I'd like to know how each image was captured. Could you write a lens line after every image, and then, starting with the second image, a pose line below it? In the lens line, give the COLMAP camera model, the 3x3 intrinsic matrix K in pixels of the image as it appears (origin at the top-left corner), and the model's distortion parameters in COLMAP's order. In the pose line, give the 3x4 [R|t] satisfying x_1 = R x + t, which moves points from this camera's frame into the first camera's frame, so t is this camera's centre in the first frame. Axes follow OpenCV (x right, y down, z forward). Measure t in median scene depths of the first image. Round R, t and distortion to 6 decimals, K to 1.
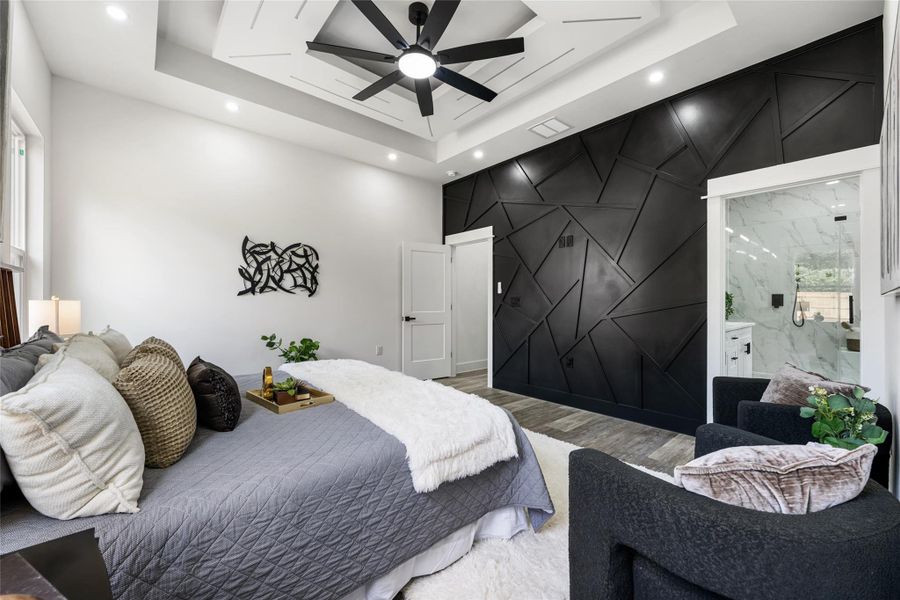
lens RADIAL K [[356.9, 0, 447.7], [0, 356.9, 299.2], [0, 0, 1]] dist [-0.002450, 0.000805]
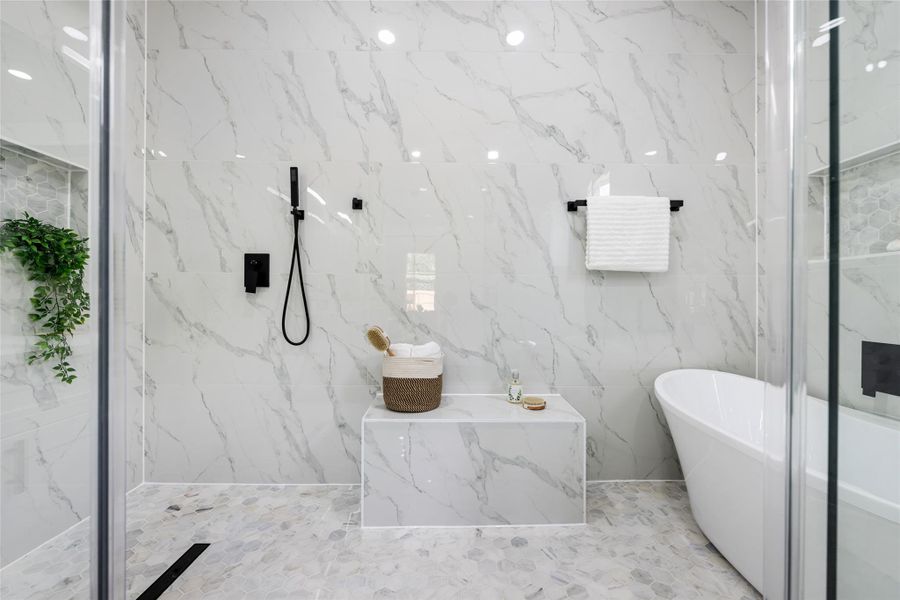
lens RADIAL K [[356.9, 0, 450.4], [0, 356.9, 299.0], [0, 0, 1]] dist [-0.002450, 0.000805]
pose [[0.647352, 0.003596, 0.762182, 0.796621], [-0.003435, 0.999992, -0.001800, 0.030596], [-0.762183, -0.001453, 0.647360, 0.640782]]
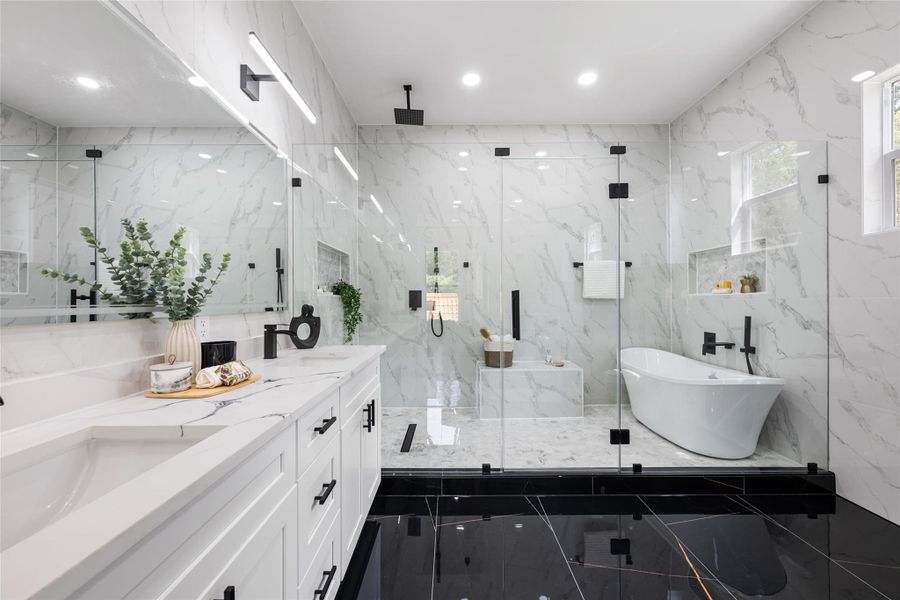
lens RADIAL K [[356.9, 0, 449.1], [0, 356.9, 300.8], [0, 0, 1]] dist [-0.002450, 0.000805]
pose [[0.652915, -0.006706, 0.757402, 0.456982], [0.004589, 0.999977, 0.004898, 0.002636], [-0.757417, 0.000277, 0.652931, 0.511798]]
